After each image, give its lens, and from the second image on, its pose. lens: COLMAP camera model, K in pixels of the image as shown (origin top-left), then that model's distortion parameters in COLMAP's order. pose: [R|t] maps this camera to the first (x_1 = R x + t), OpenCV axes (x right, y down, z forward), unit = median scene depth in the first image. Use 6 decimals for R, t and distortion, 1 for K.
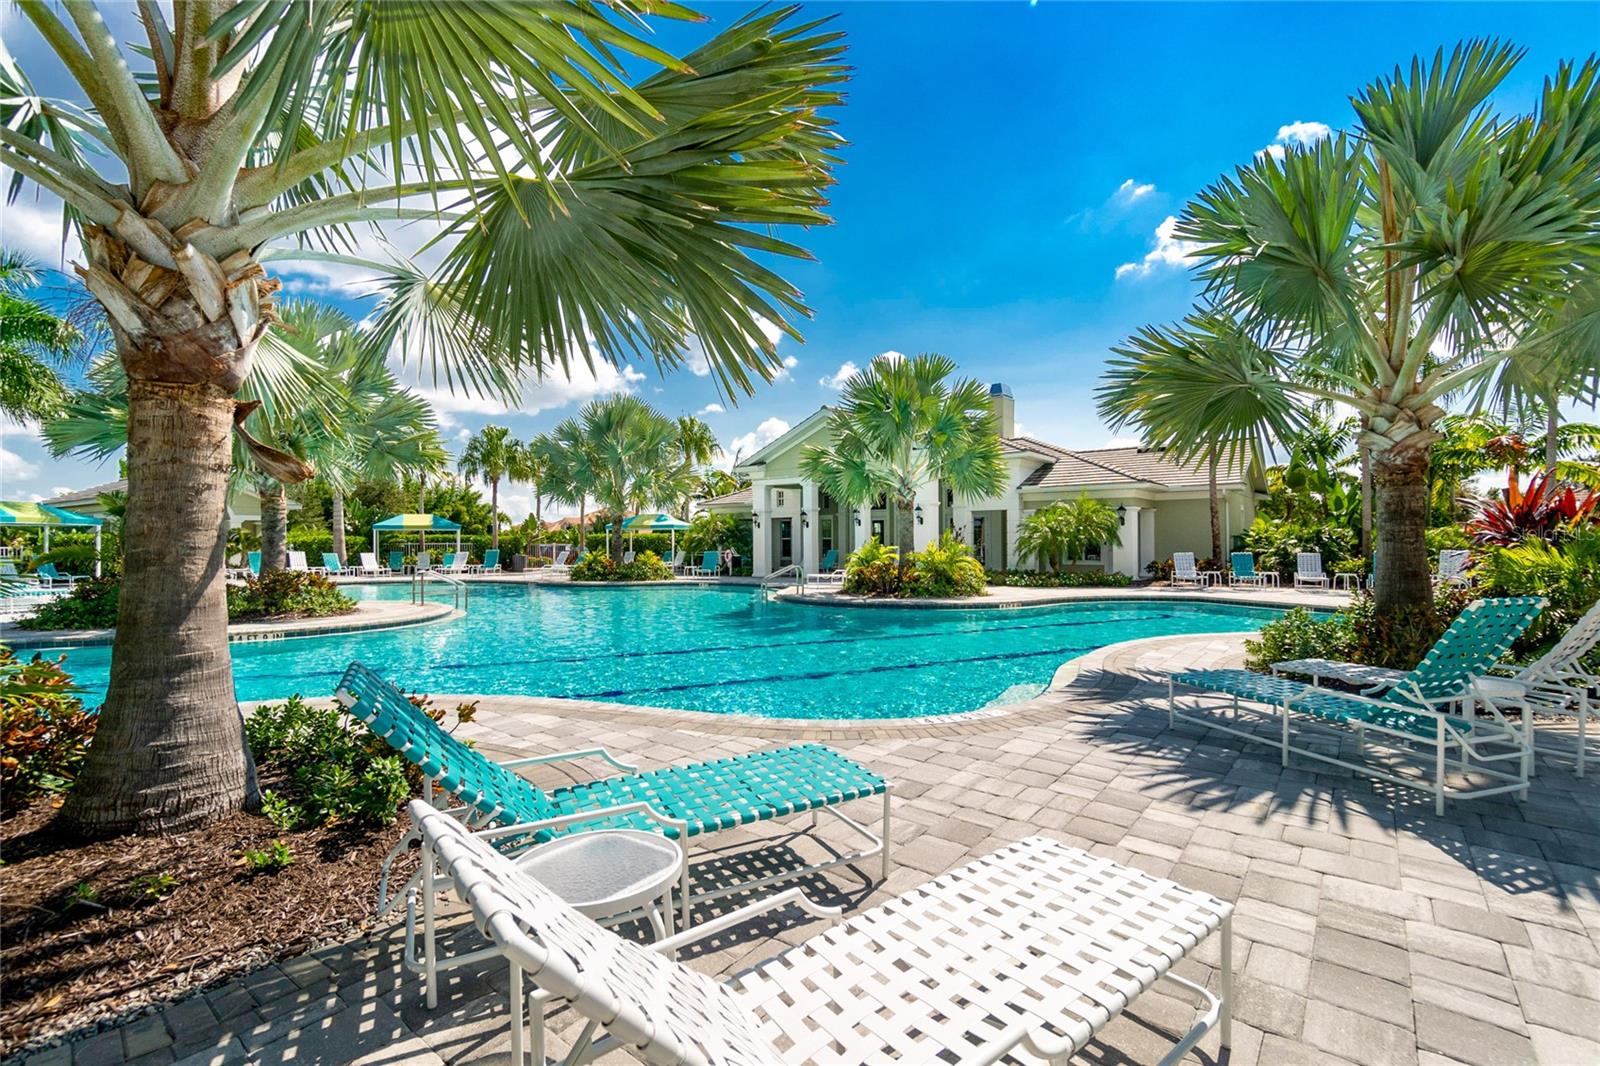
lens RADIAL K [[725.7, 0, 772.1], [0, 725.7, 551.0], [0, 0, 1]] dist [0.002975, 0.000079]
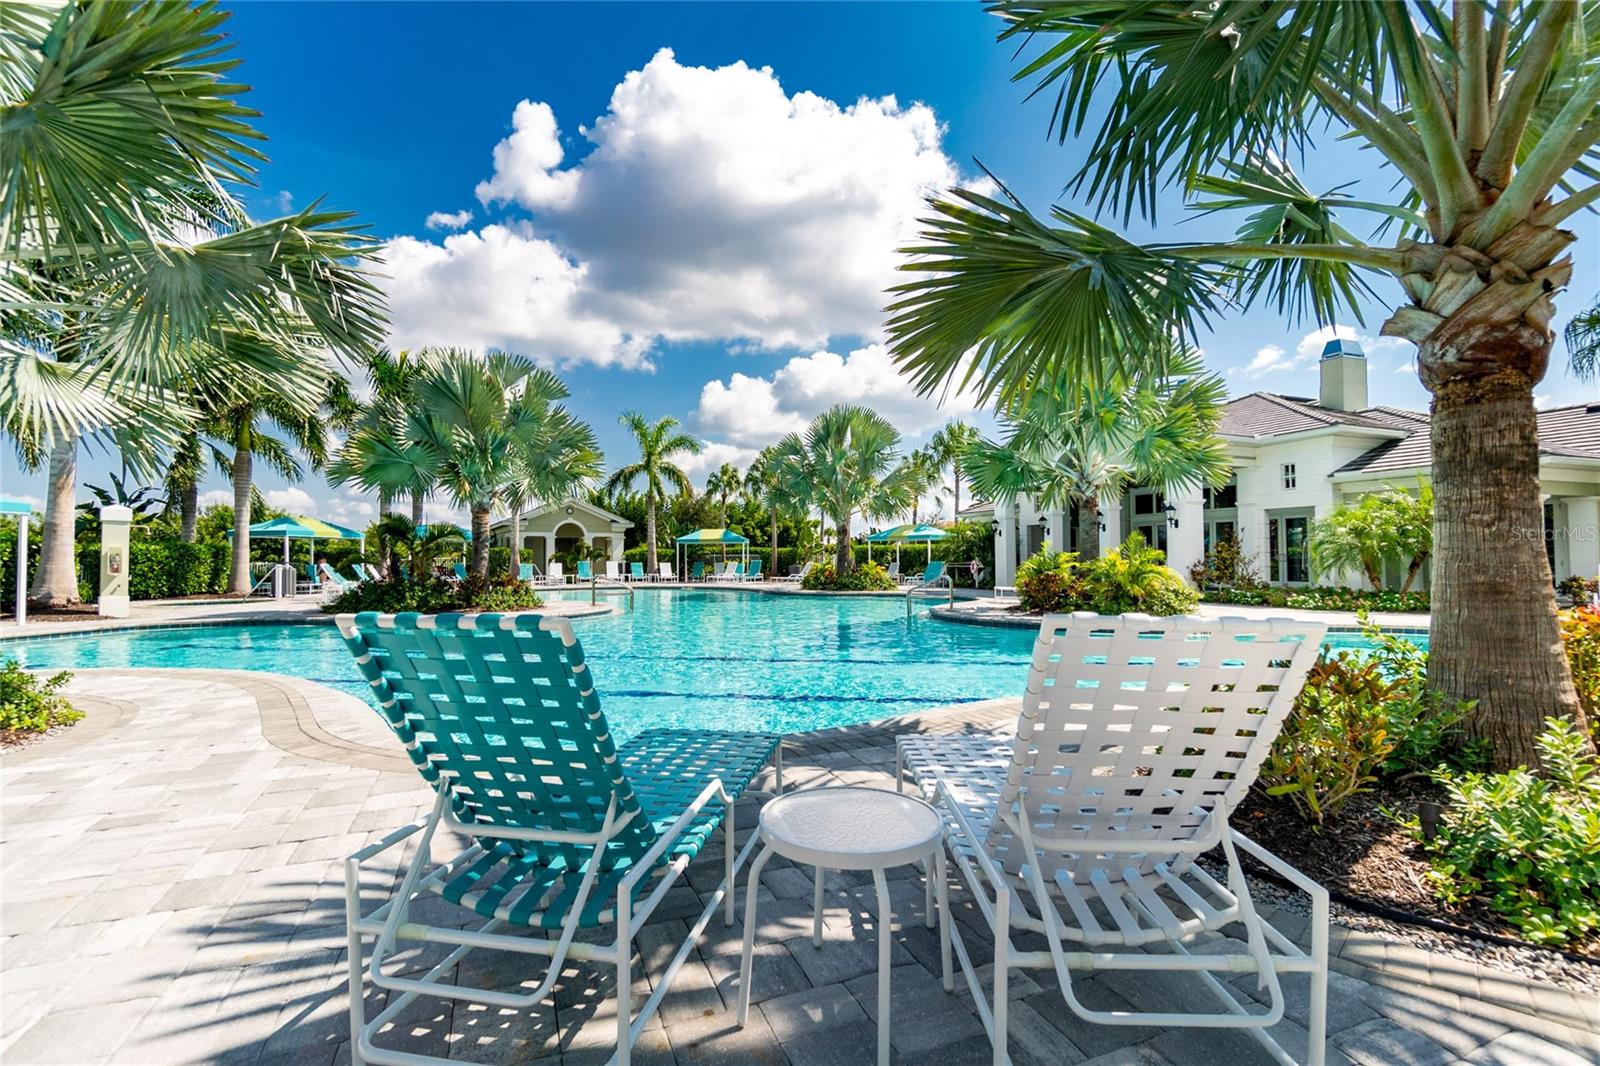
lens RADIAL K [[708.6, 0, 789.3], [0, 708.6, 545.0], [0, 0, 1]] dist [-0.015815, -0.000061]
pose [[0.869946, -0.009288, -0.493059, 0.214717], [-0.004791, 0.999616, -0.027284, 0.005482], [0.493123, 0.026098, 0.869568, 0.115360]]
